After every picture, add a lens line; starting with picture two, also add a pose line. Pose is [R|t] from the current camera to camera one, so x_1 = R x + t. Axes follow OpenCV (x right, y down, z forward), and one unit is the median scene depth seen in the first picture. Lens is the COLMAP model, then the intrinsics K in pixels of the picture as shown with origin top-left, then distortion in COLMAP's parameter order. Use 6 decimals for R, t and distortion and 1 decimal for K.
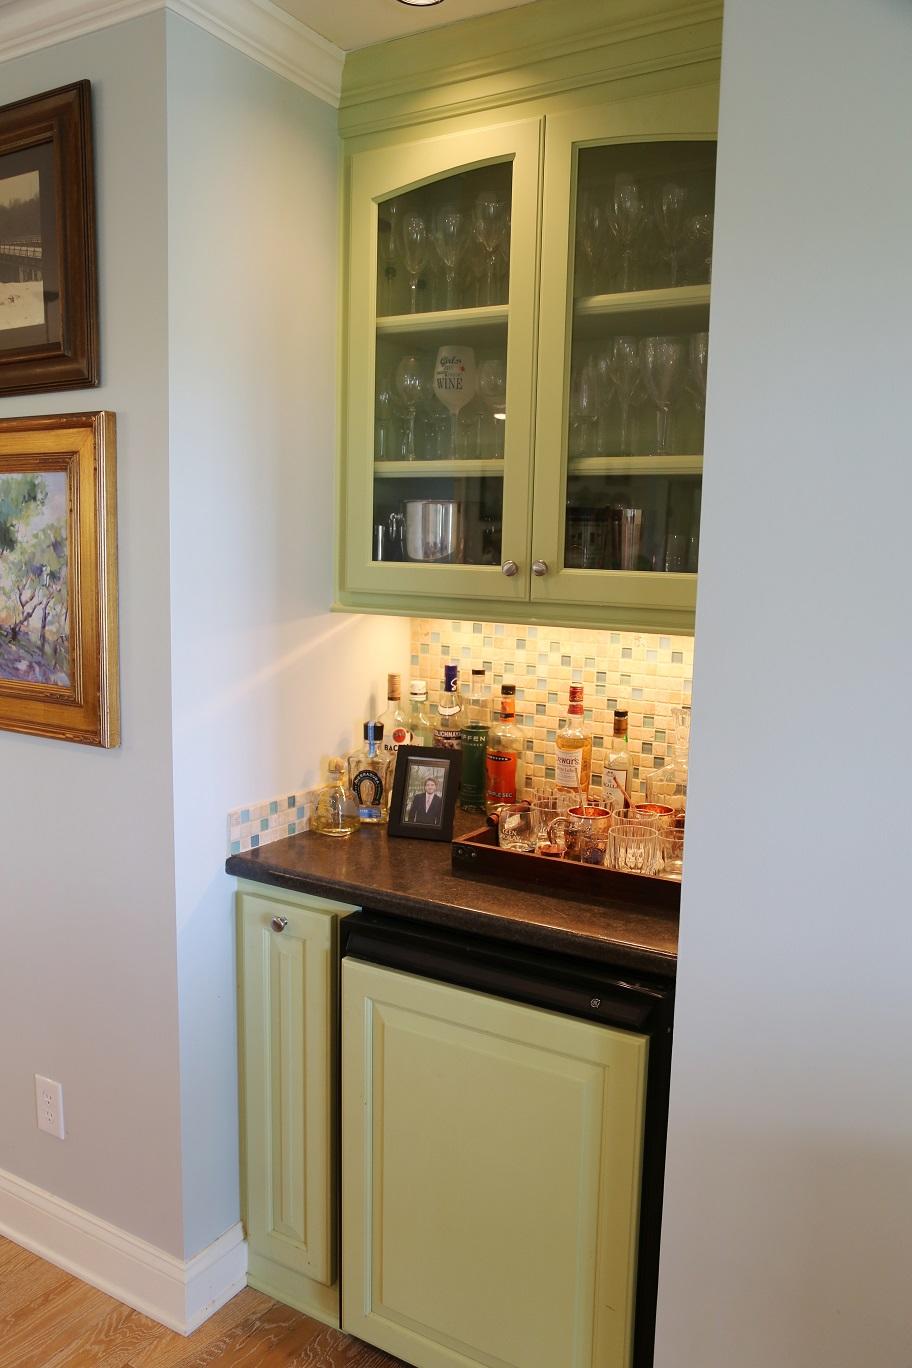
lens RADIAL K [[1116.4, 0, 456.0], [0, 1116.4, 684.0], [0, 0, 1]] dist [-0.114982, 0.124651]
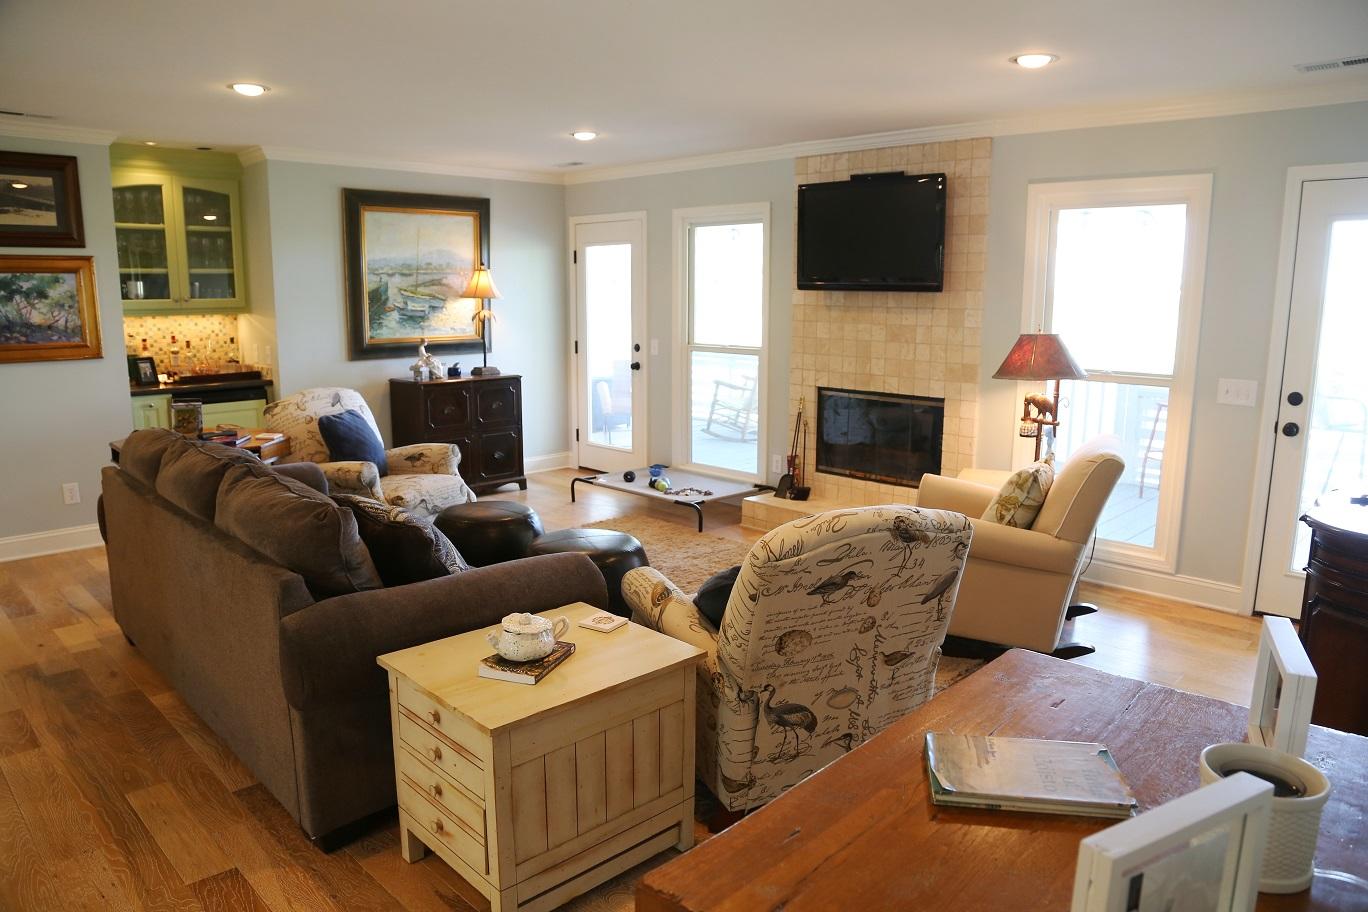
lens RADIAL K [[928.1, 0, 687.3], [0, 928.1, 456.0], [0, 0, 1]] dist [-0.135829, 0.085899]
pose [[0.246231, -0.192096, 0.949984, -2.370777], [0.135943, 0.977318, 0.162387, 0.144803], [-0.959630, 0.089159, 0.266760, -1.299972]]
